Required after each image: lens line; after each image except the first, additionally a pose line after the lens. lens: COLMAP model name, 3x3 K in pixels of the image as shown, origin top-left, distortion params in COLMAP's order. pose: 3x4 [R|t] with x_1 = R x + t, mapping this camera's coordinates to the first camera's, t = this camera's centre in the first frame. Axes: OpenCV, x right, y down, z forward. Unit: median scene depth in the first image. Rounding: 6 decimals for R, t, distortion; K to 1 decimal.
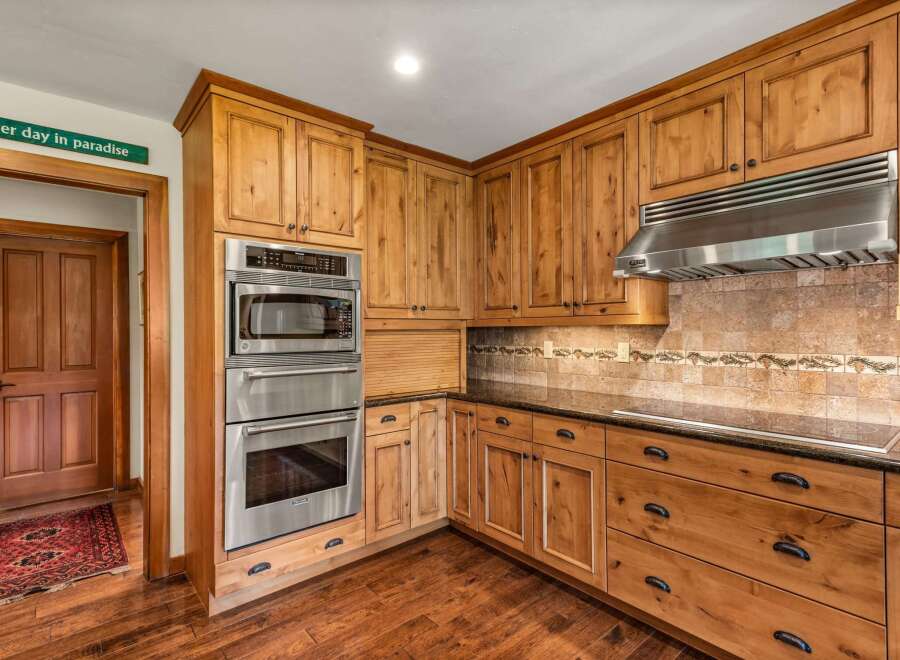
lens RADIAL K [[459.8, 0, 450.0], [0, 459.8, 330.0], [0, 0, 1]] dist [0.021903, -0.009388]
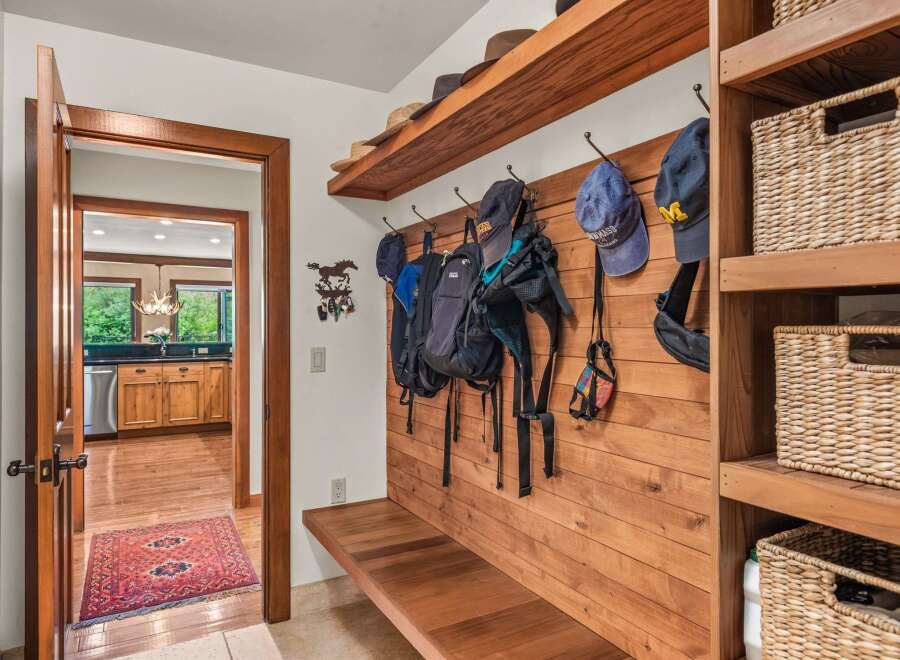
lens RADIAL K [[576.2, 0, 450.0], [0, 576.2, 330.0], [0, 0, 1]] dist [0.005145, -0.000951]
pose [[-0.983002, 0.004484, 0.183541, -2.050345], [0.005732, 0.999964, 0.006268, 0.014210], [-0.183506, 0.007214, -0.982992, 2.523405]]
